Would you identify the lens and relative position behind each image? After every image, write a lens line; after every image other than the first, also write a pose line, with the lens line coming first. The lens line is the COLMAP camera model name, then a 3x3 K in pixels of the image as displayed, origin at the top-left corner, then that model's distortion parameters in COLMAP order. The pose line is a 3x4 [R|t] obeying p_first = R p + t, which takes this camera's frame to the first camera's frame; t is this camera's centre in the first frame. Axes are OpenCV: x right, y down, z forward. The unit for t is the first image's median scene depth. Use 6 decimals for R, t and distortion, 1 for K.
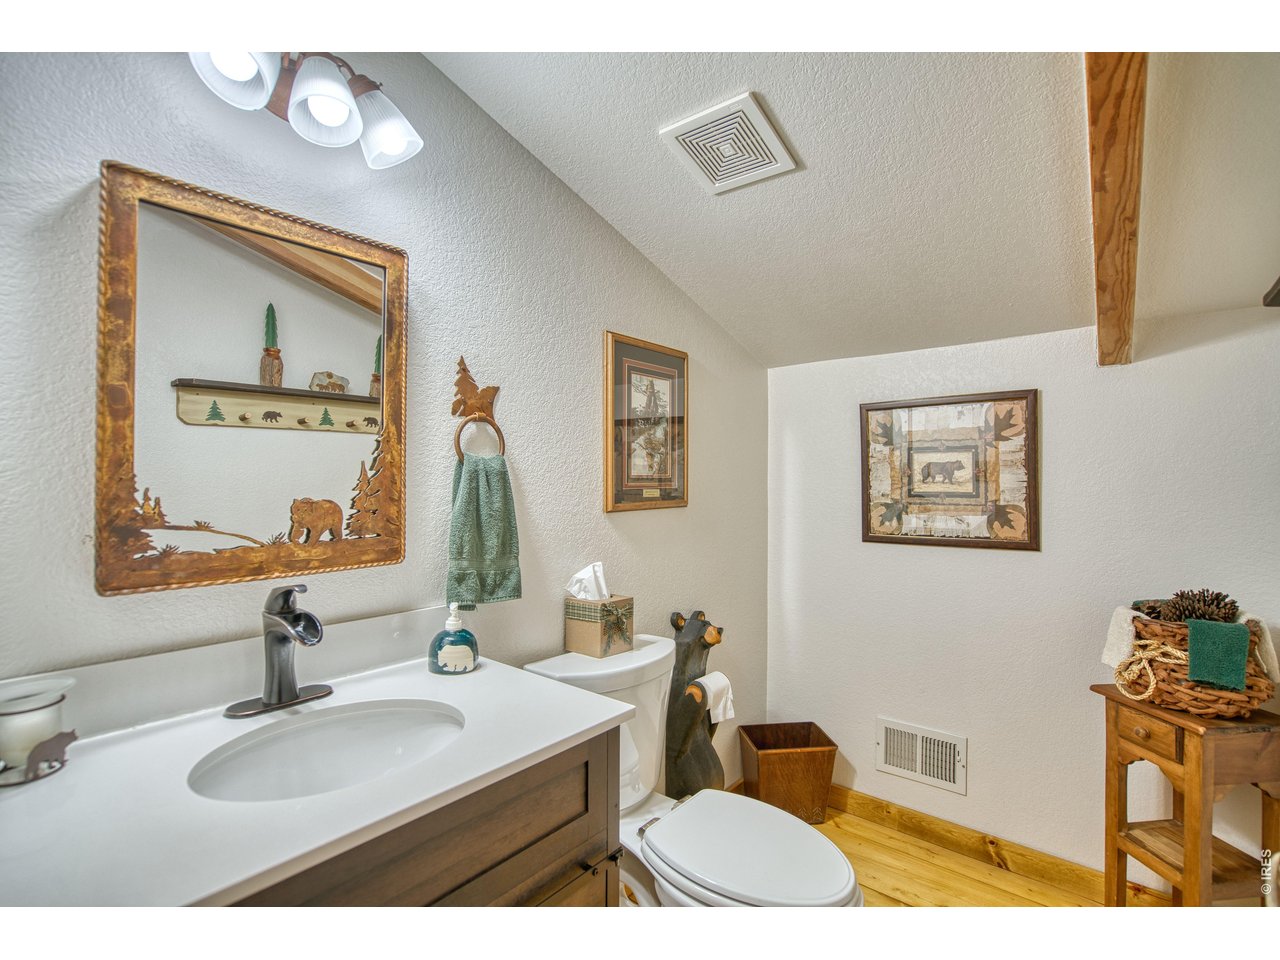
lens RADIAL K [[584.1, 0, 632.1], [0, 584.1, 473.2], [0, 0, 1]] dist [-0.028766, 0.002165]
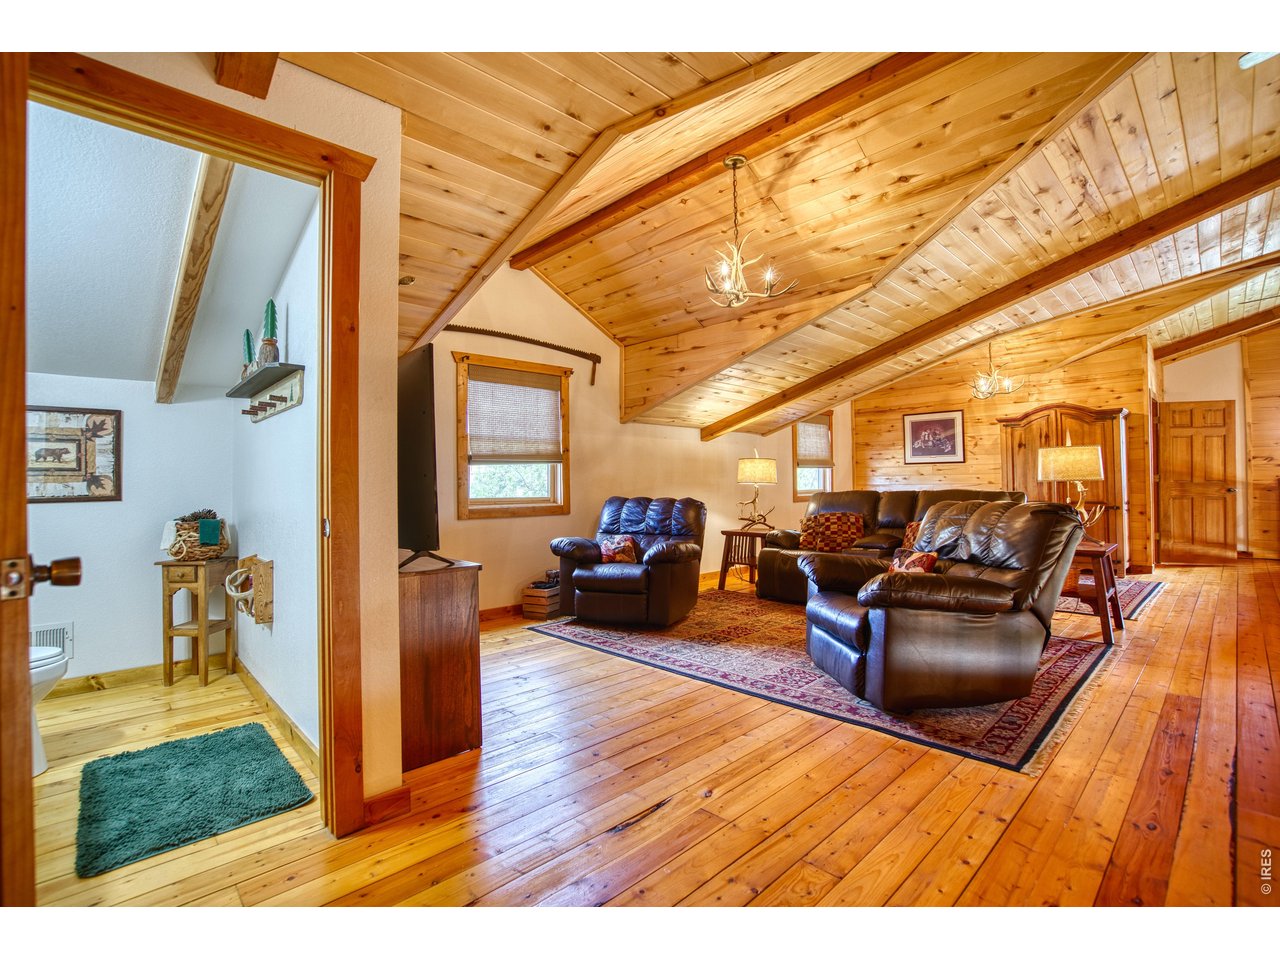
lens RADIAL K [[584.1, 0, 633.0], [0, 584.1, 475.1], [0, 0, 1]] dist [-0.028766, 0.002165]
pose [[0.116596, 0.006930, 0.993155, -0.854647], [-0.006040, 0.999962, -0.006268, 0.056188], [-0.993161, -0.005268, 0.116633, -0.771601]]
